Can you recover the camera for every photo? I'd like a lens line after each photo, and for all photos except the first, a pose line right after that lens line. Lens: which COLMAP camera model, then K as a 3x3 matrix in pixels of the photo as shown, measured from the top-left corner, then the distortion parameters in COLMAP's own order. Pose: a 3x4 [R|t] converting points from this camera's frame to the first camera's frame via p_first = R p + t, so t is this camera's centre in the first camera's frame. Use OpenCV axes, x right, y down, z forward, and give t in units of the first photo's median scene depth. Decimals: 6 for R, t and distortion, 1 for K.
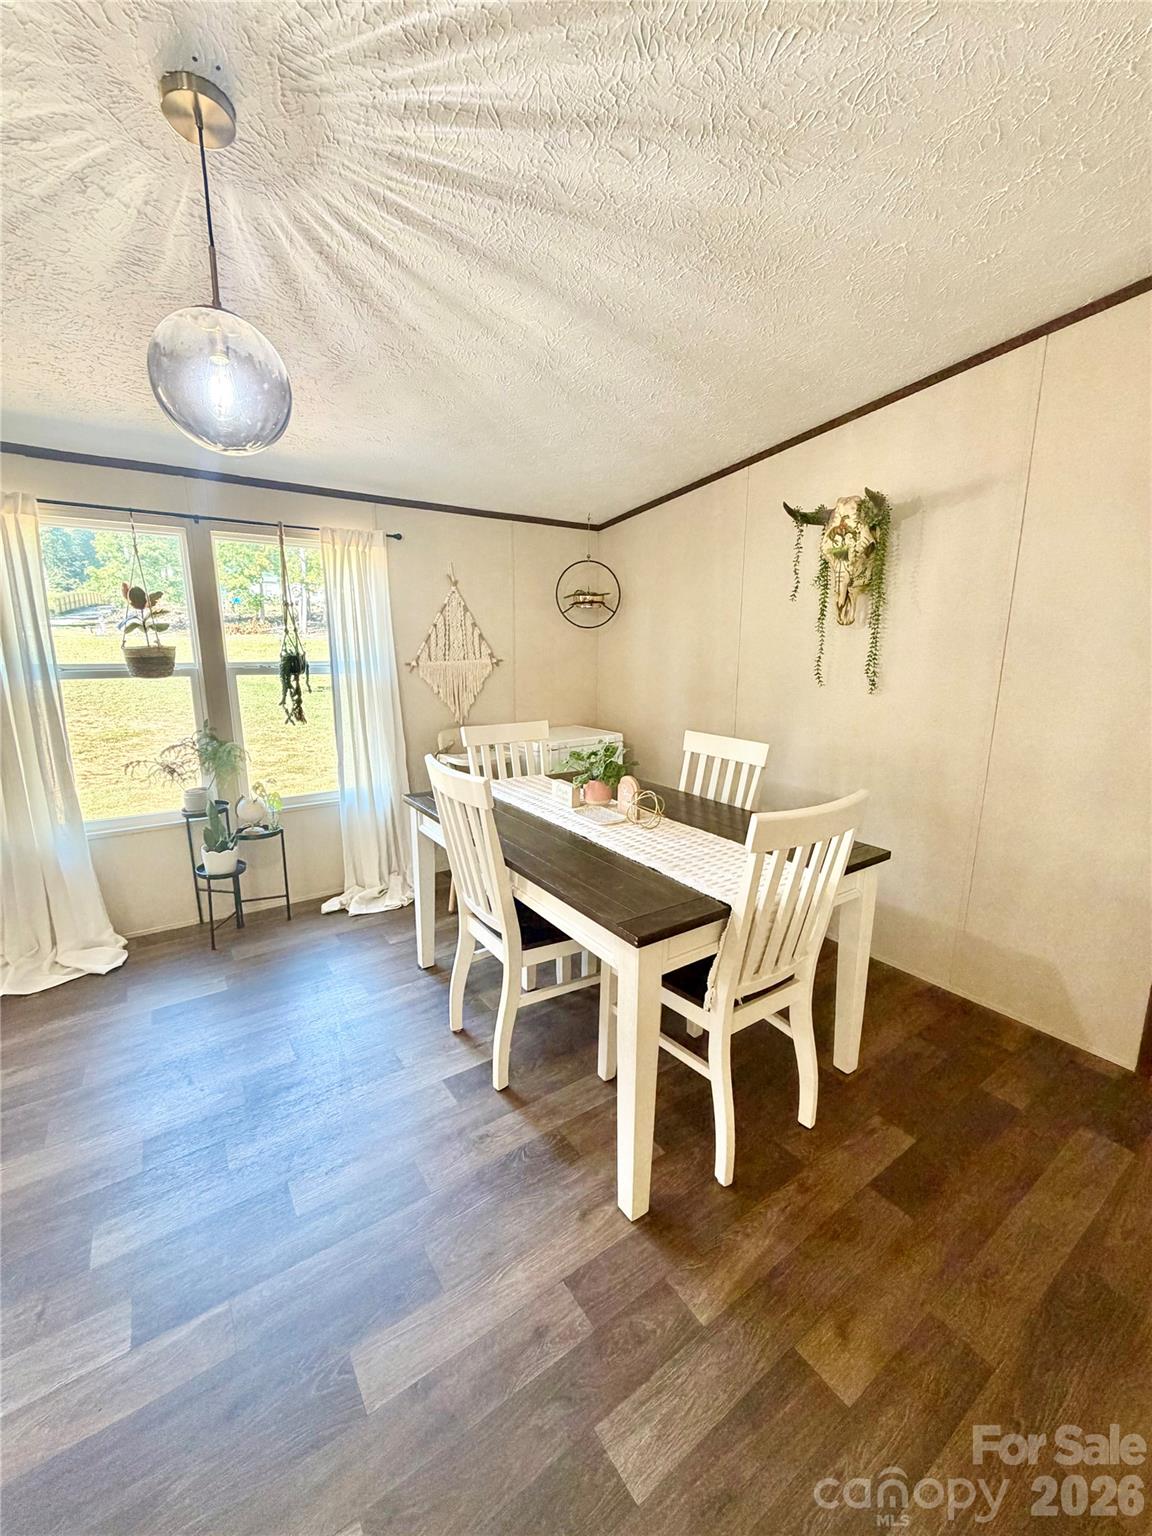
lens RADIAL K [[608.4, 0, 579.3], [0, 608.4, 761.0], [0, 0, 1]] dist [-0.000375, -0.000078]
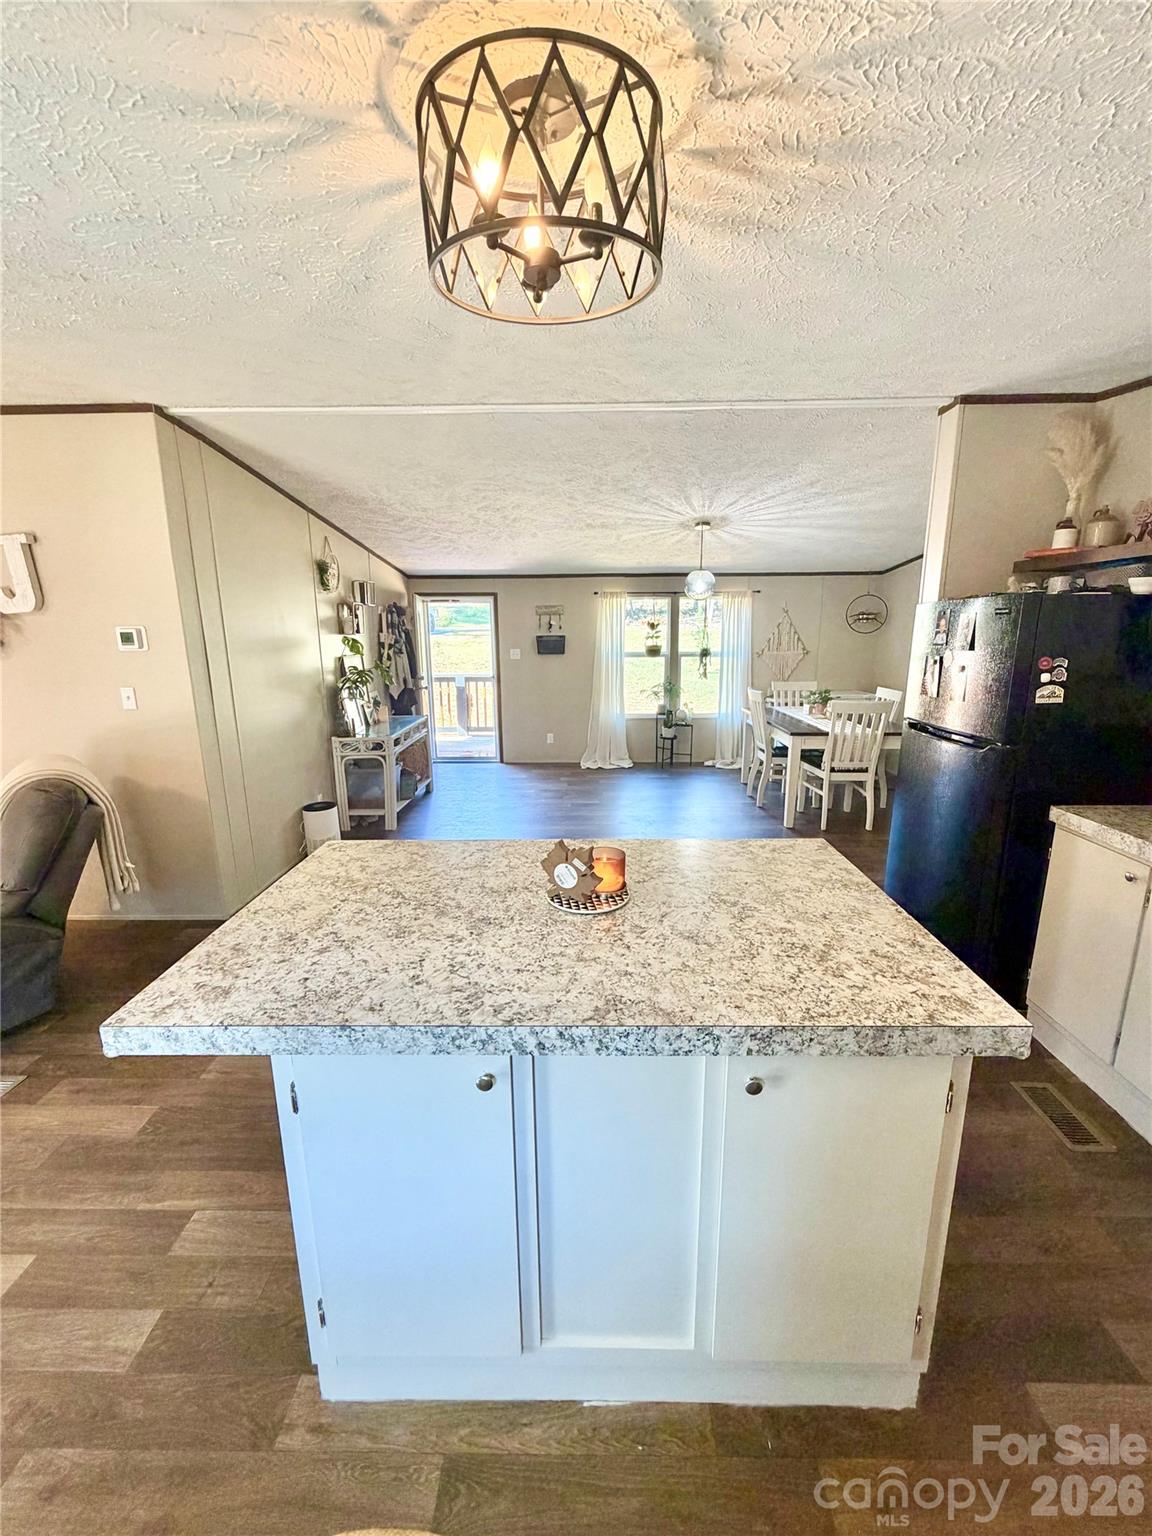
lens RADIAL K [[612.3, 0, 581.4], [0, 612.3, 764.6], [0, 0, 1]] dist [-0.000304, 0.000121]
pose [[0.813143, 0.115270, -0.570536, 0.527904], [-0.102904, 0.993224, 0.054008, 0.188195], [0.572896, 0.014794, 0.819495, -1.178955]]
